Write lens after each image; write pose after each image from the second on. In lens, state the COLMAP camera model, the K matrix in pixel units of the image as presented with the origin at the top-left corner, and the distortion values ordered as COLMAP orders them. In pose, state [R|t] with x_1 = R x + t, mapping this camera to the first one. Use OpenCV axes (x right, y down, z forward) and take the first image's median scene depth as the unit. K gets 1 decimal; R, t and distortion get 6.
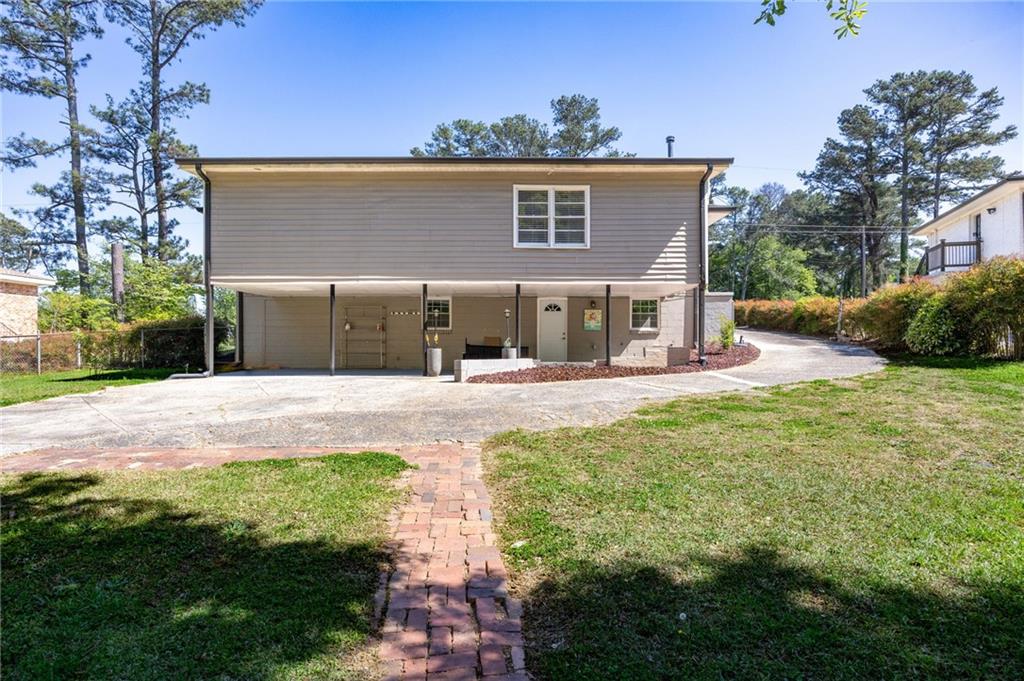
lens RADIAL K [[562.1, 0, 512.1], [0, 562.1, 333.6], [0, 0, 1]] dist [-0.014106, 0.002873]
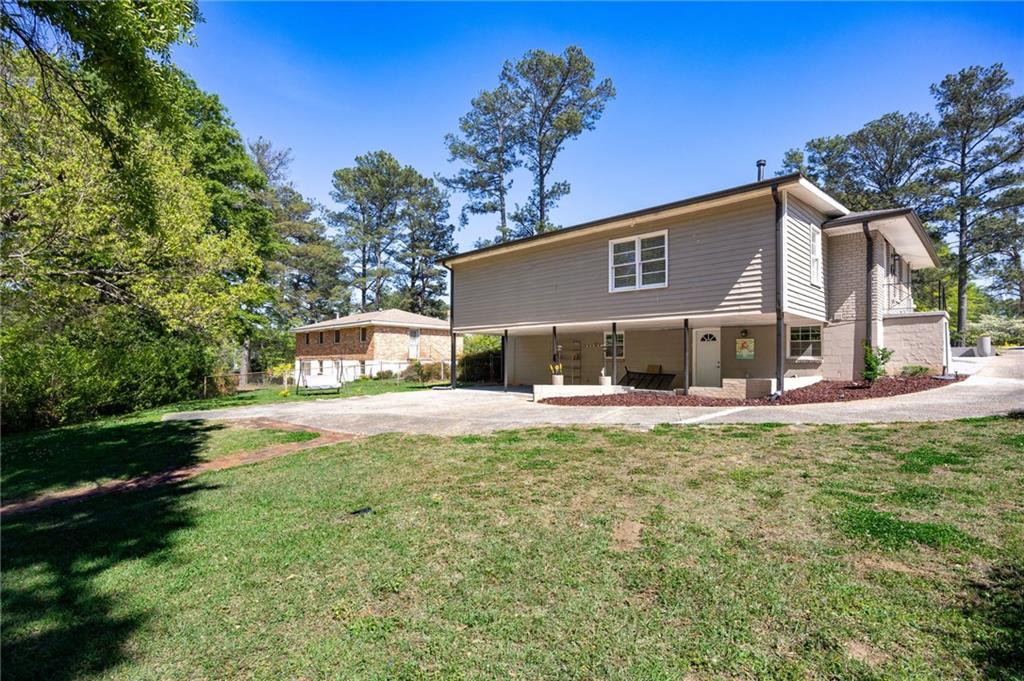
lens RADIAL K [[483.9, 0, 512.0], [0, 483.9, 340.5], [0, 0, 1]] dist [-0.013904, -0.000254]
pose [[0.706698, -0.025756, -0.707047, 0.458682], [0.007480, 0.999553, -0.028935, -0.017448], [0.707476, 0.015159, 0.706575, 0.096244]]
